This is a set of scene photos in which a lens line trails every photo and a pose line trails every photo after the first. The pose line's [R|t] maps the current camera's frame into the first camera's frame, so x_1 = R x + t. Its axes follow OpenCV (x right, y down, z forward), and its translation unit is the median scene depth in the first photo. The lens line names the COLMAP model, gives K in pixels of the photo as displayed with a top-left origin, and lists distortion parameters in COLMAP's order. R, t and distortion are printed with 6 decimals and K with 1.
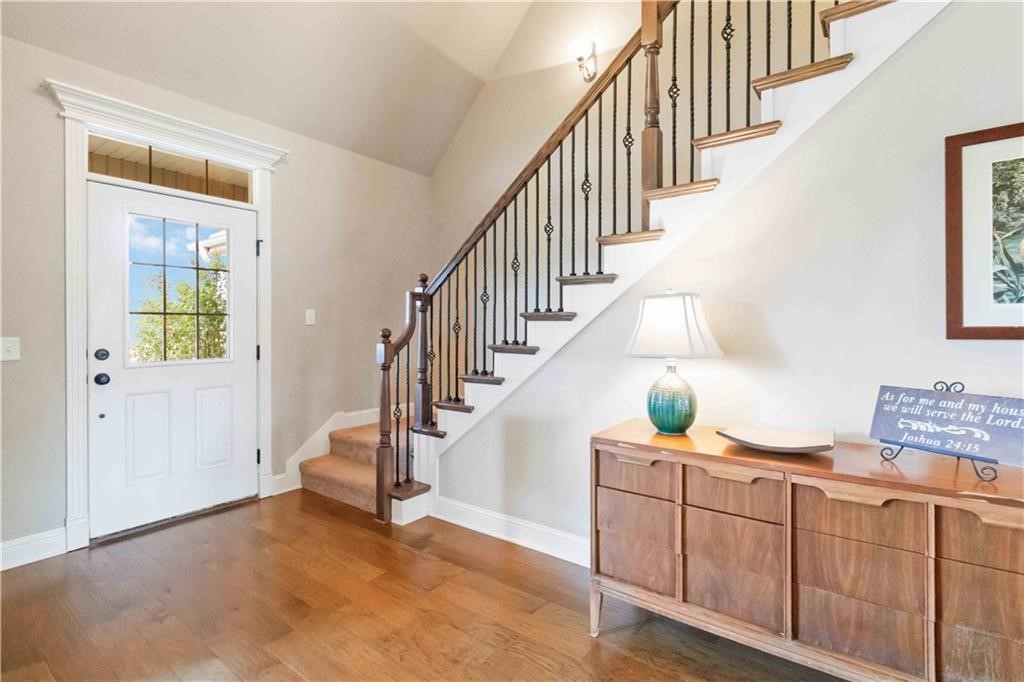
lens RADIAL K [[475.6, 0, 512.3], [0, 475.6, 338.7], [0, 0, 1]] dist [0.001275, 0.000091]
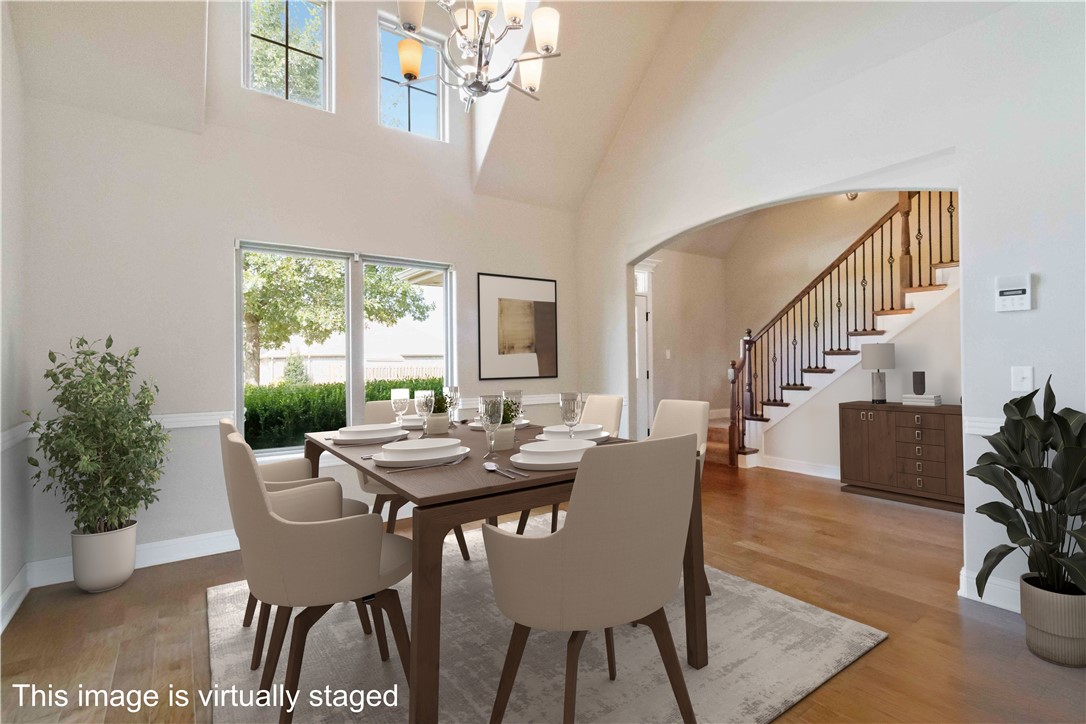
lens RADIAL K [[504.4, 0, 542.4], [0, 504.4, 367.1], [0, 0, 1]] dist [0.001275, 0.000091]
pose [[0.951254, -0.010094, -0.308242, -0.377022], [0.008550, 0.999943, -0.006360, 0.009567], [0.308288, 0.003415, 0.951287, -1.094579]]
